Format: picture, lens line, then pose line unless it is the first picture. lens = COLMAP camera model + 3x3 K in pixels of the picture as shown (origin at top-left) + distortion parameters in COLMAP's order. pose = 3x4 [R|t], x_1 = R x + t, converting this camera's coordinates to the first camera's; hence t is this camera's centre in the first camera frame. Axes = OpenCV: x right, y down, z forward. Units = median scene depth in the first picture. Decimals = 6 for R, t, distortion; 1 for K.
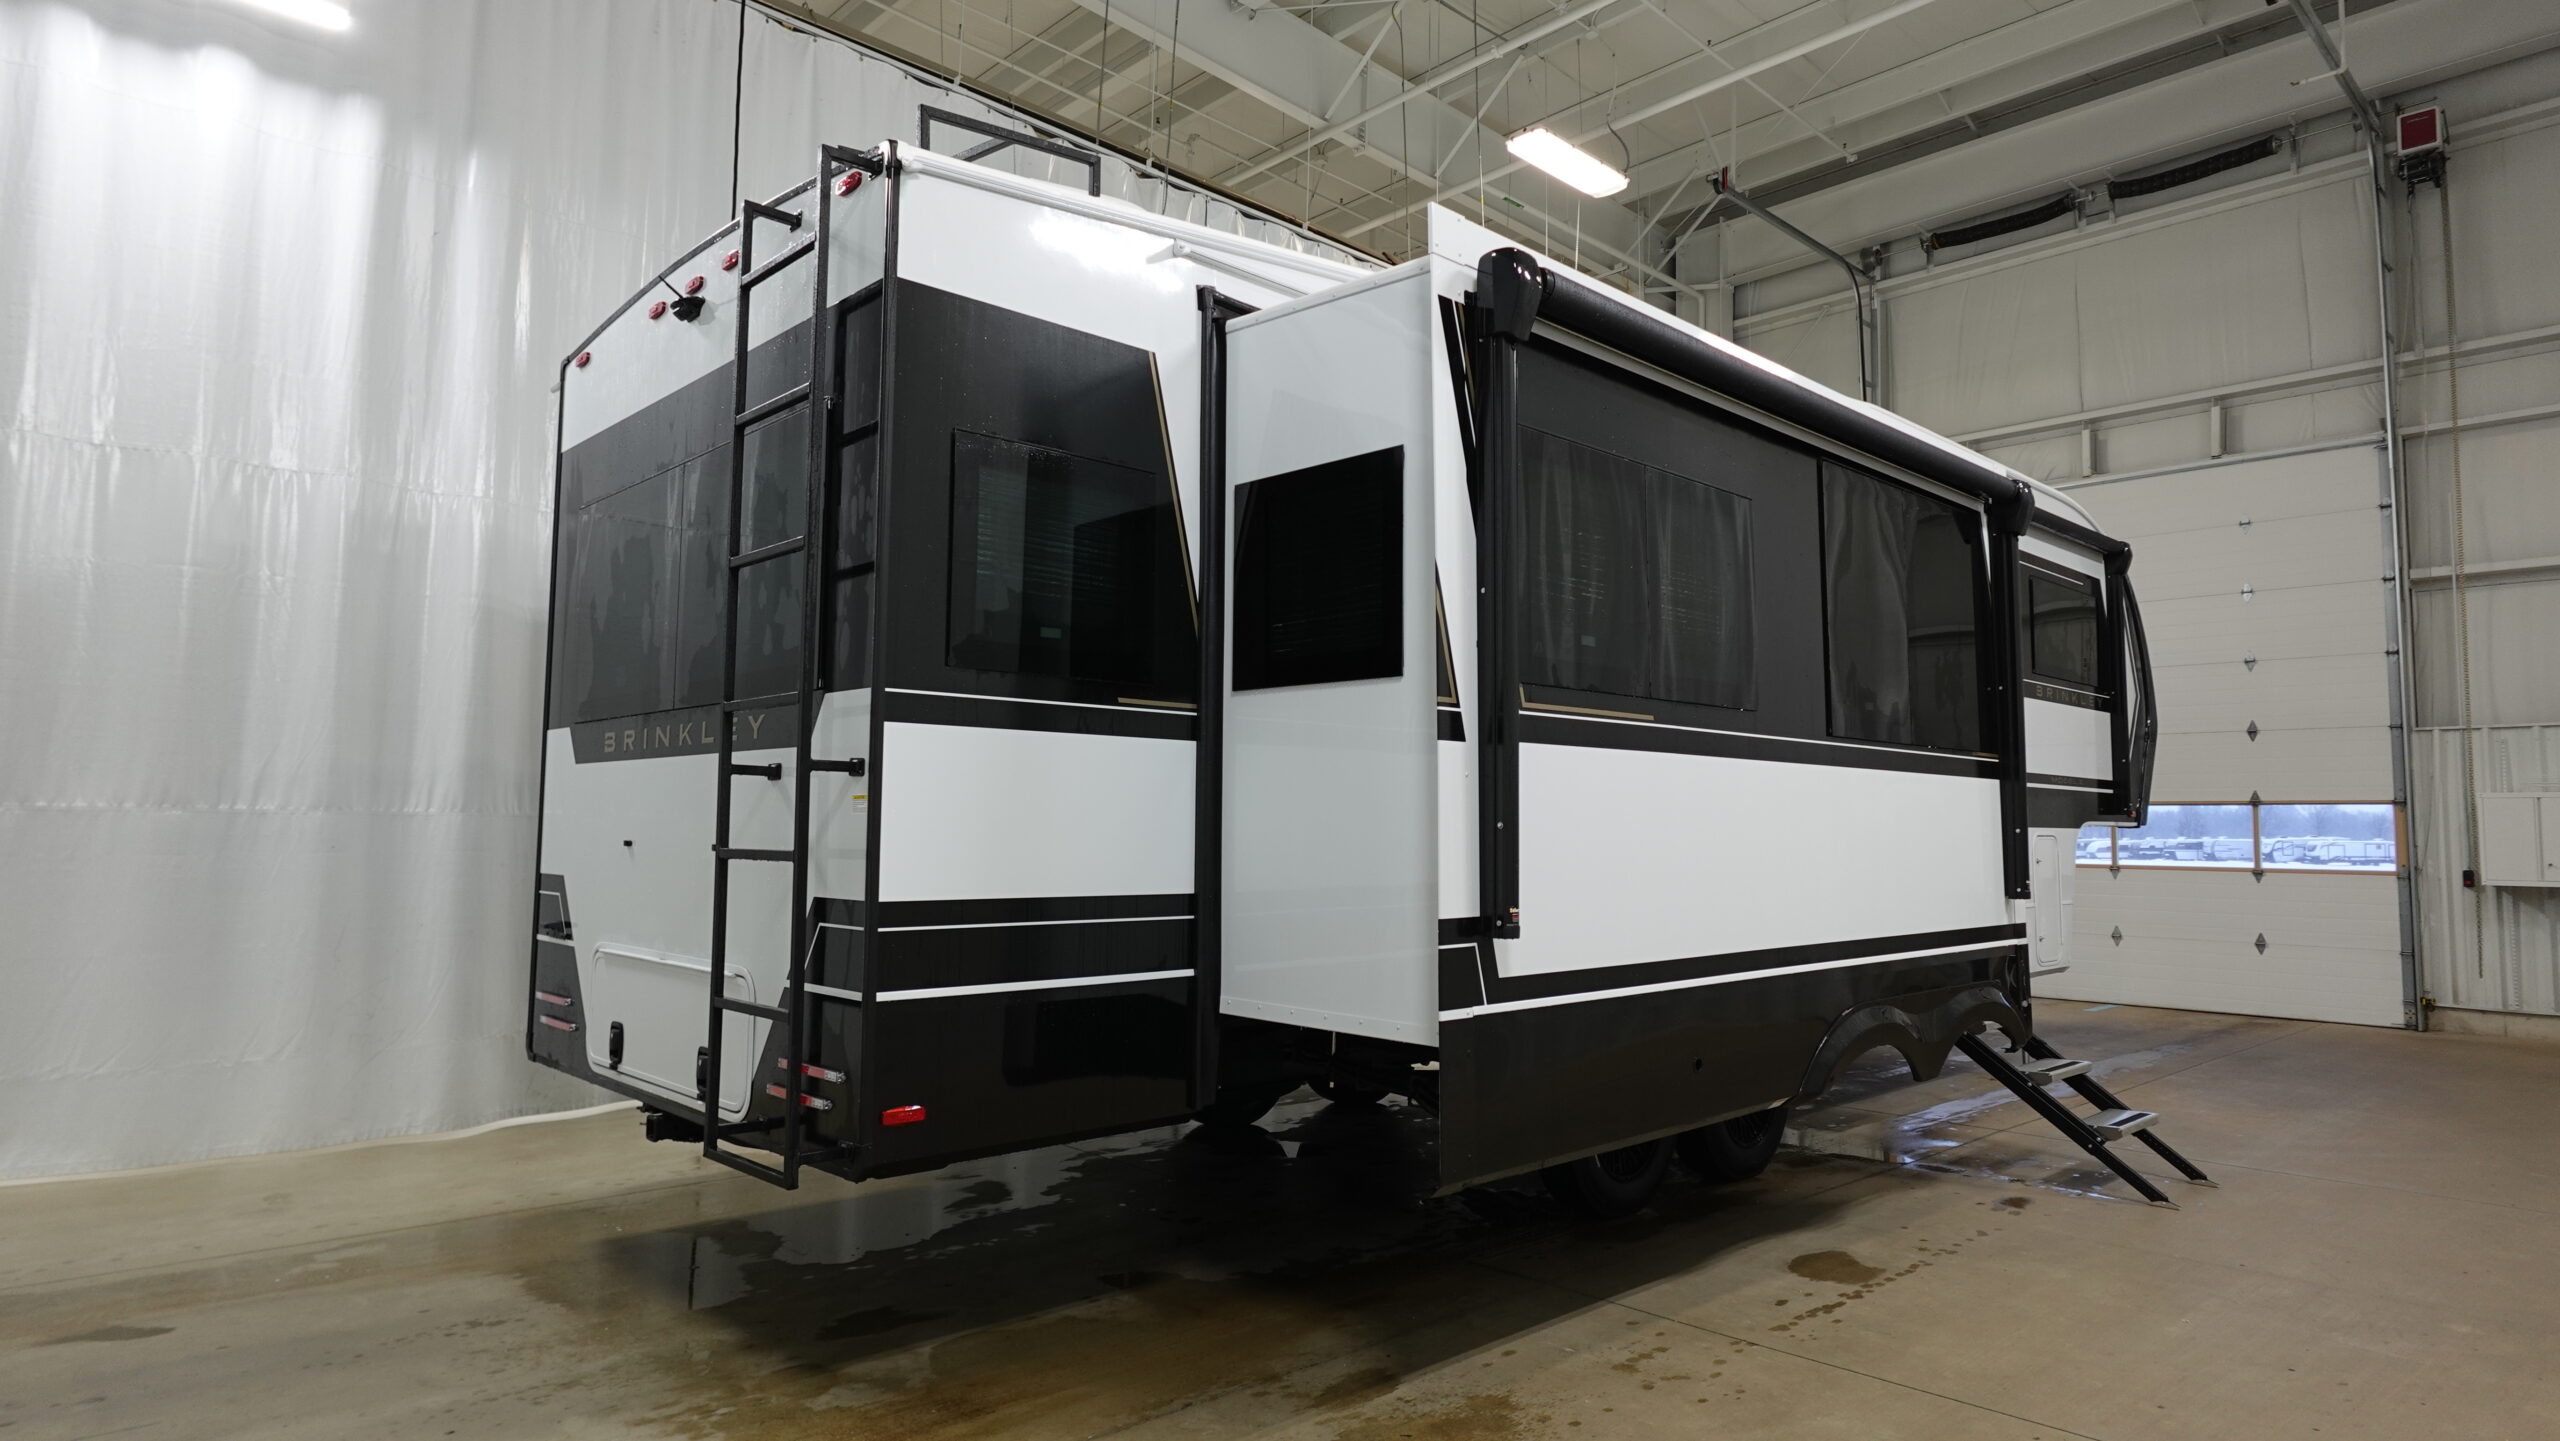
lens RADIAL K [[1448.7, 0, 1281.8], [0, 1448.7, 718.3], [0, 0, 1]] dist [0.001582, 0.000160]
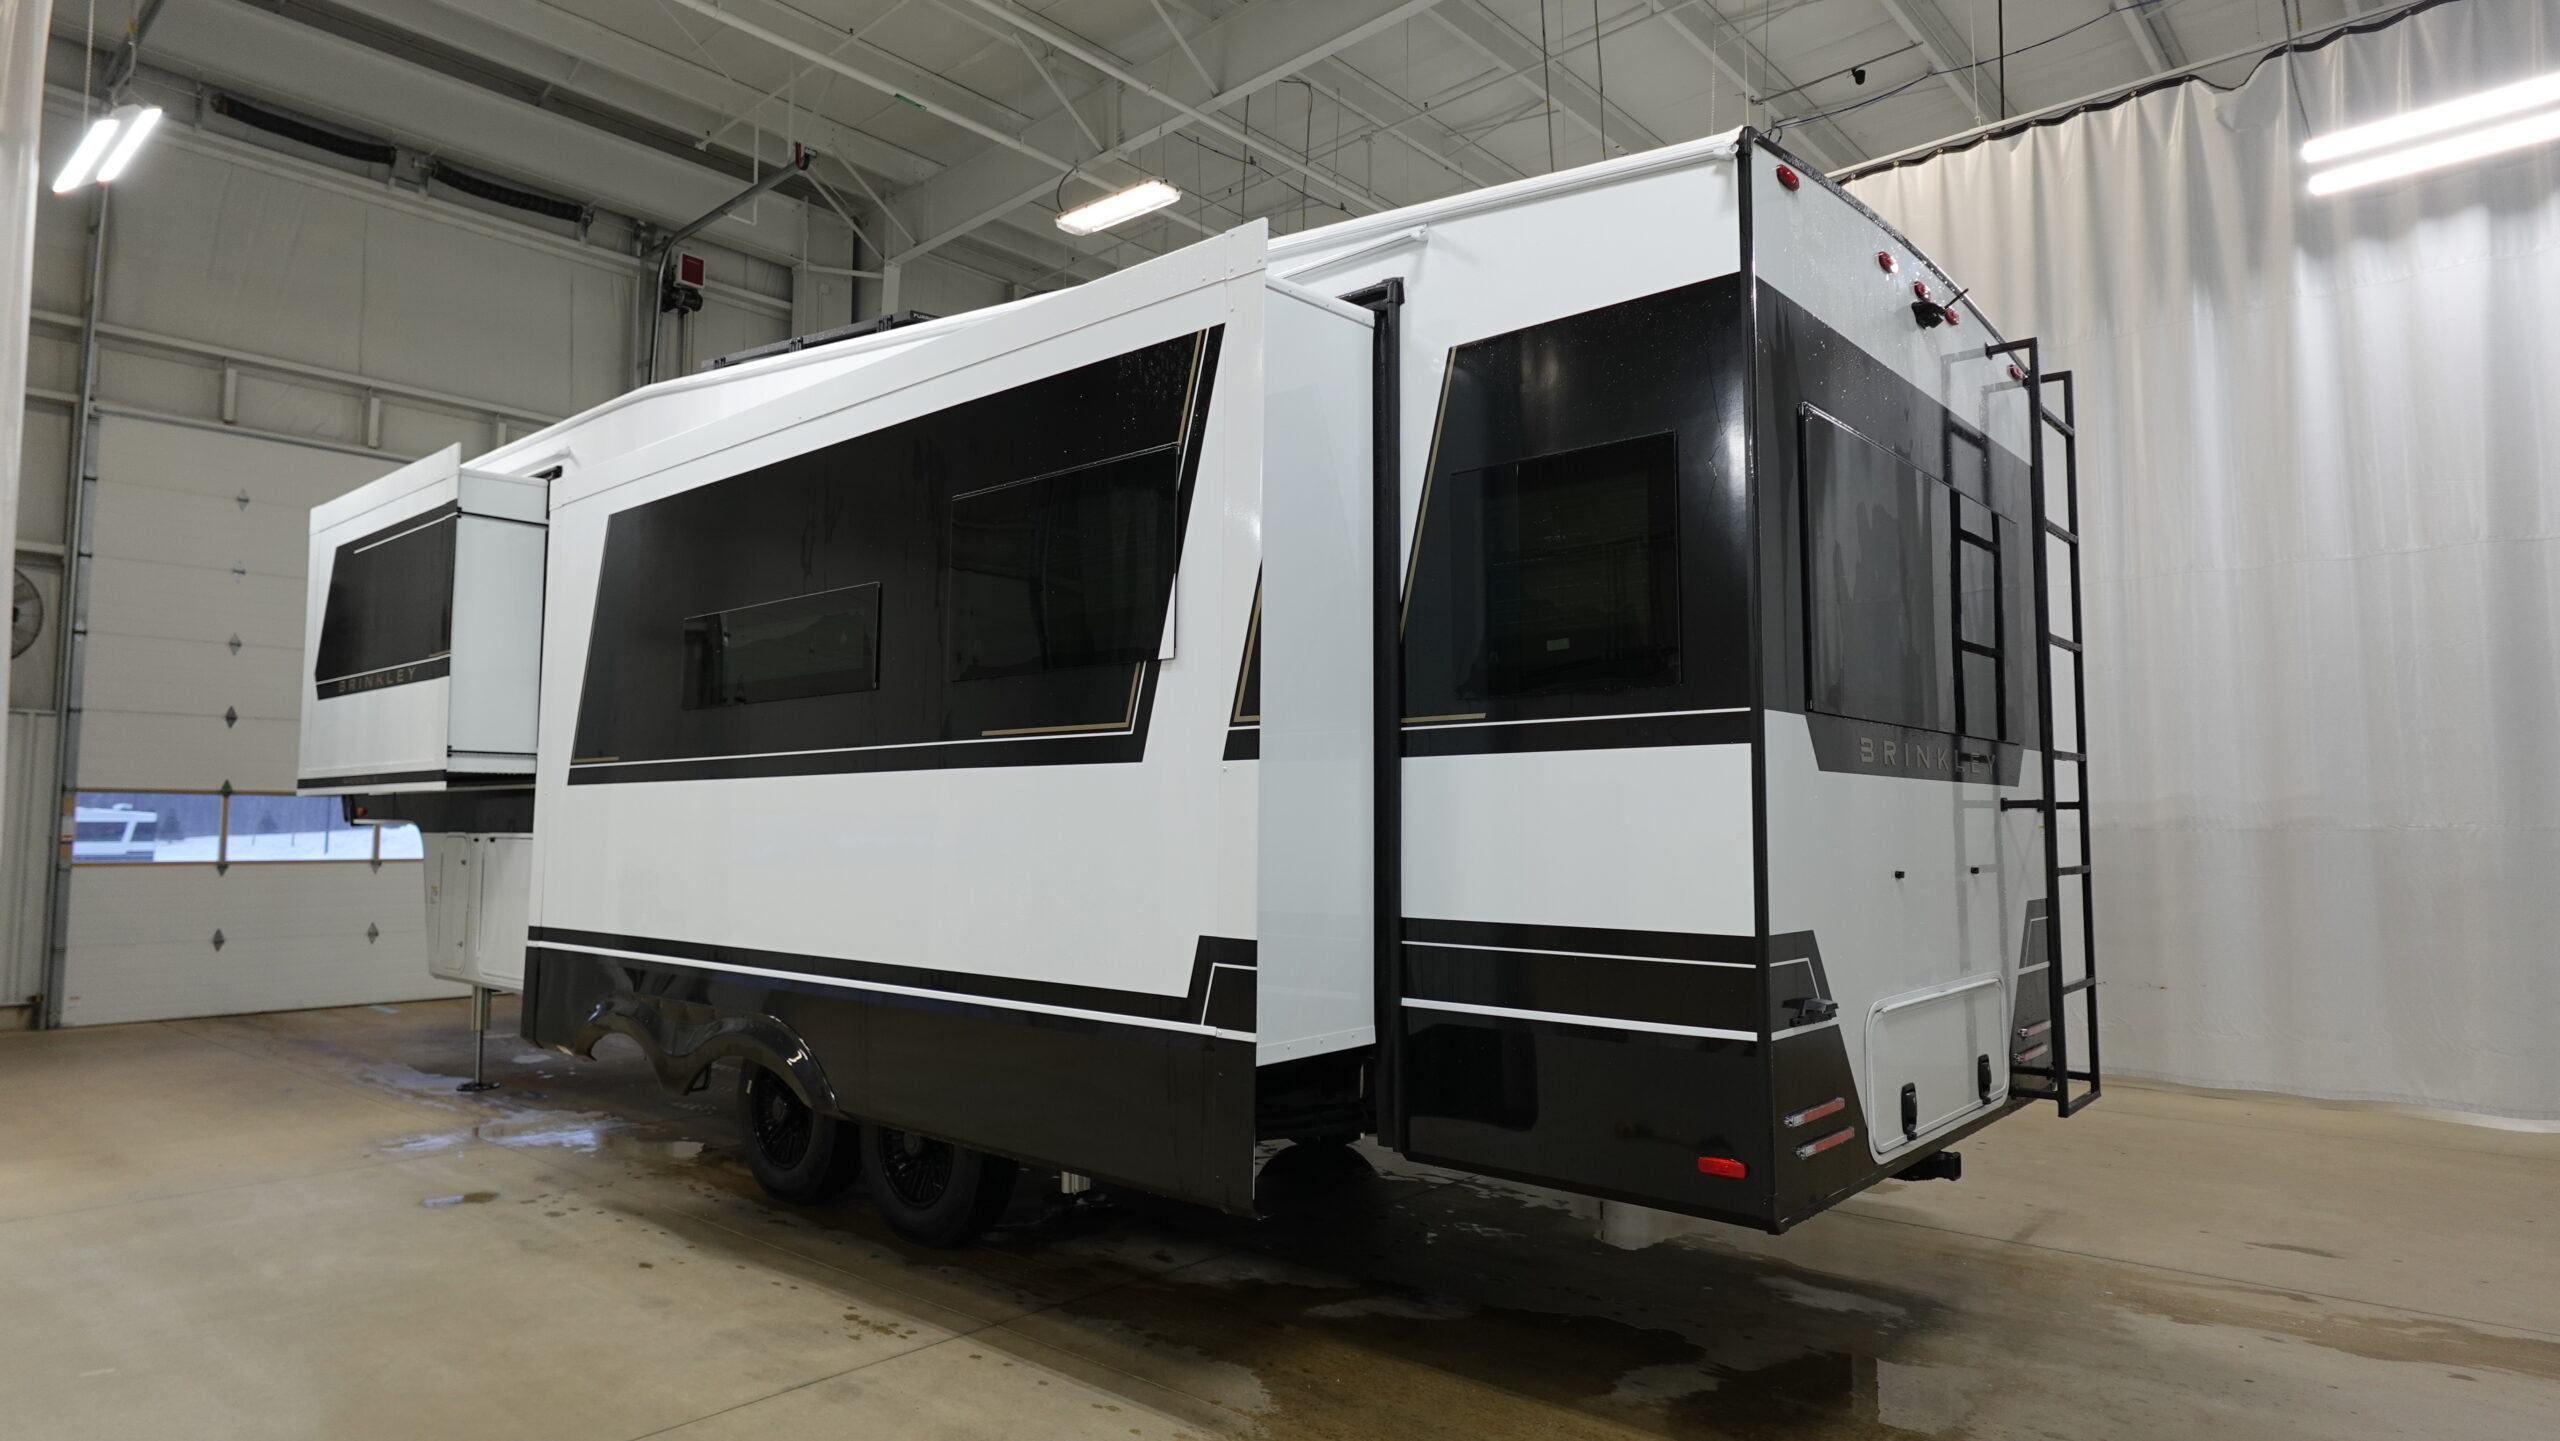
lens RADIAL K [[1453.8, 0, 1282.9], [0, 1453.8, 717.6], [0, 0, 1]] dist [0.003239, -0.002019]
pose [[-0.092037, 0.064243, 0.993681, -0.445354], [-0.078700, 0.994326, -0.071574, 0.029295], [-0.992641, -0.084790, -0.086459, 0.503030]]
